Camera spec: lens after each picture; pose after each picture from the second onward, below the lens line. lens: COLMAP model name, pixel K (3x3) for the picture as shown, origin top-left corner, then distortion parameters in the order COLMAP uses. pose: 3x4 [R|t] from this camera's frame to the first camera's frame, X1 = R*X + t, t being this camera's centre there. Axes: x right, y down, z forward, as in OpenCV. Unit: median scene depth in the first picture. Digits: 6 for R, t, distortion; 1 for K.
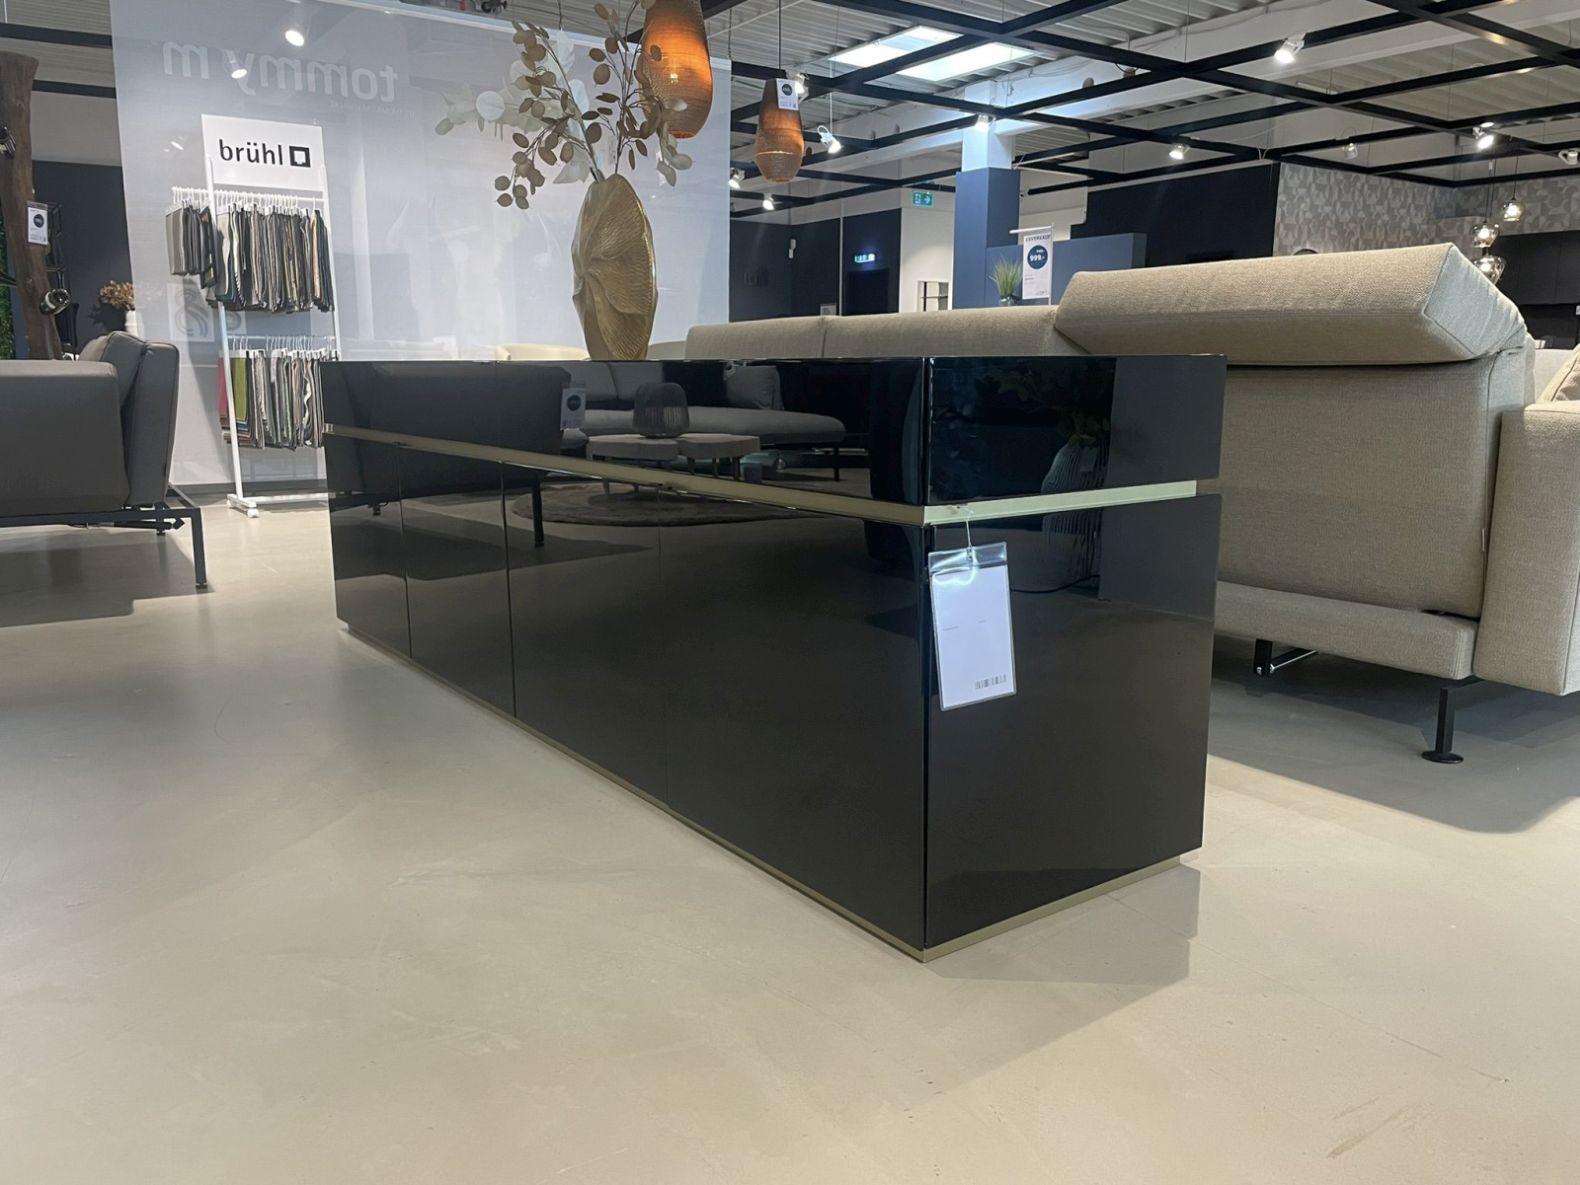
lens RADIAL K [[1217.3, 0, 790.0], [0, 1217.3, 592.5], [0, 0, 1]] dist [0.091562, -0.128146]
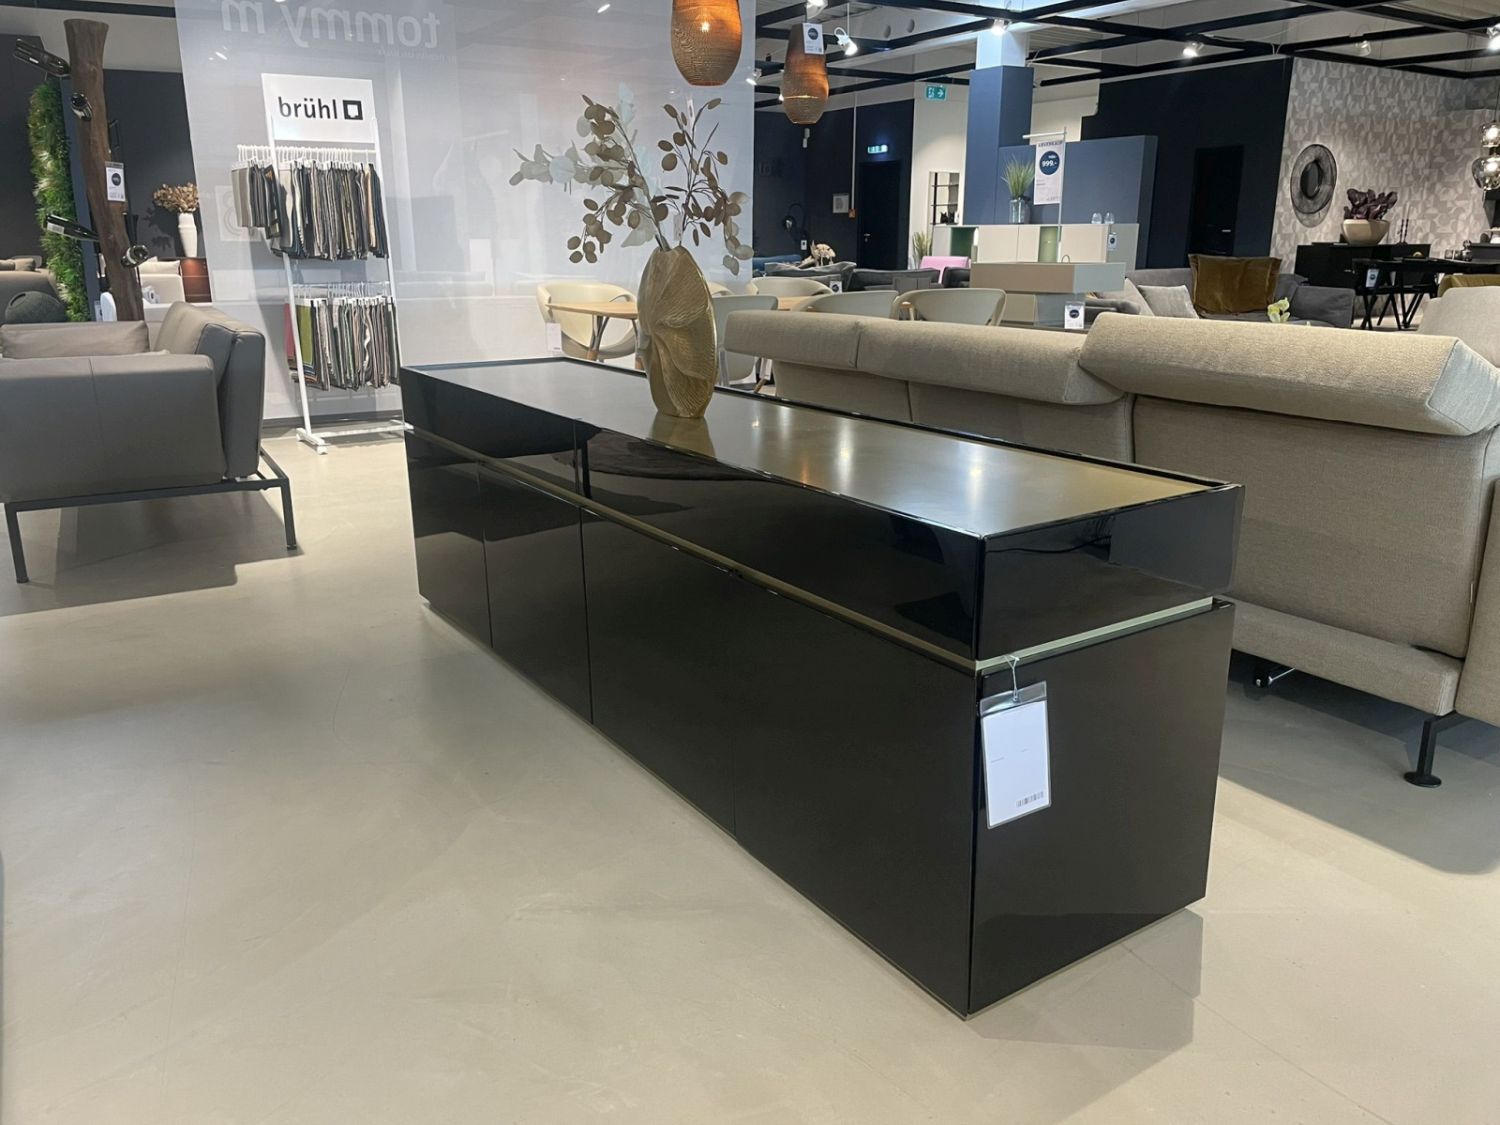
lens RADIAL K [[1155.7, 0, 750.0], [0, 1155.7, 562.5], [0, 0, 1]] dist [0.091562, -0.128146]
pose [[0.999208, 0.005258, -0.039452, -0.015049], [-0.001462, 0.995417, 0.095623, -0.064704], [0.039773, -0.095490, 0.994635, -0.023515]]
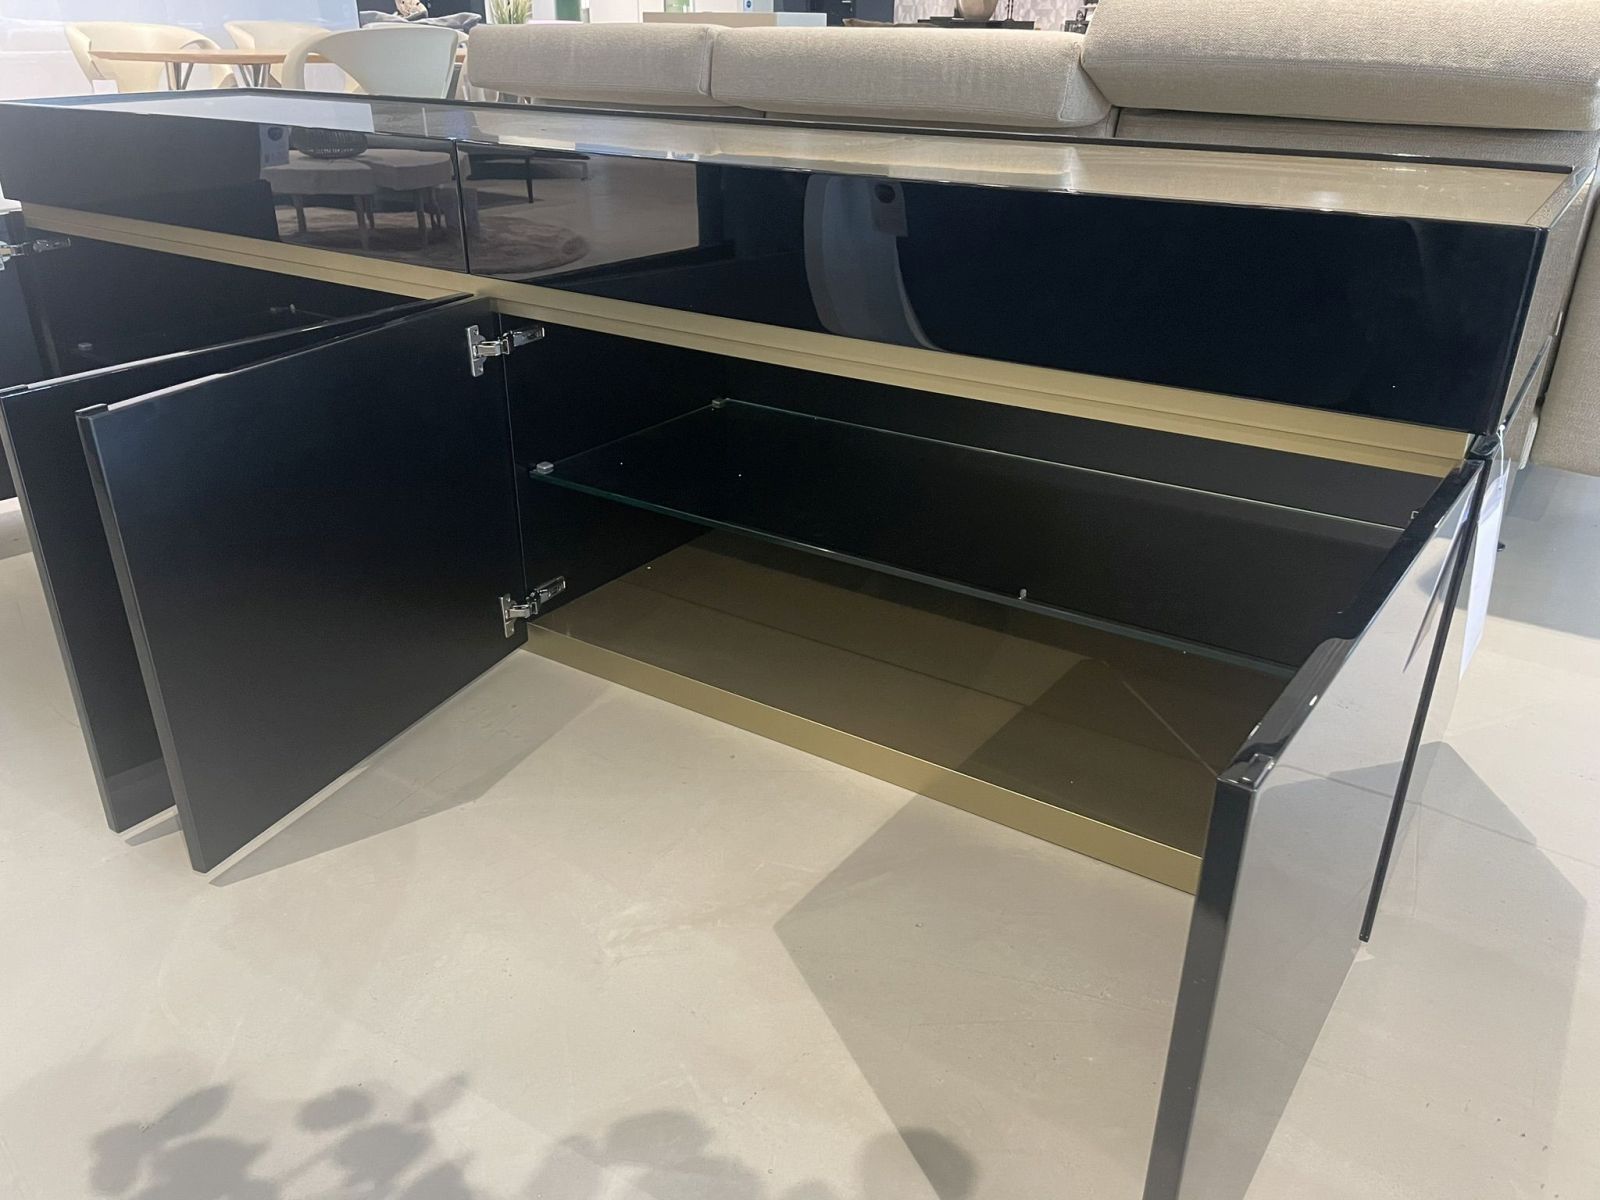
lens RADIAL K [[1232.7, 0, 800.0], [0, 1232.7, 600.0], [0, 0, 1]] dist [0.091562, -0.128146]
pose [[0.933574, -0.141006, 0.329480, -0.130926], [0.054265, 0.964364, 0.258955, -0.045623], [-0.354253, -0.223874, 0.907957, 0.106689]]
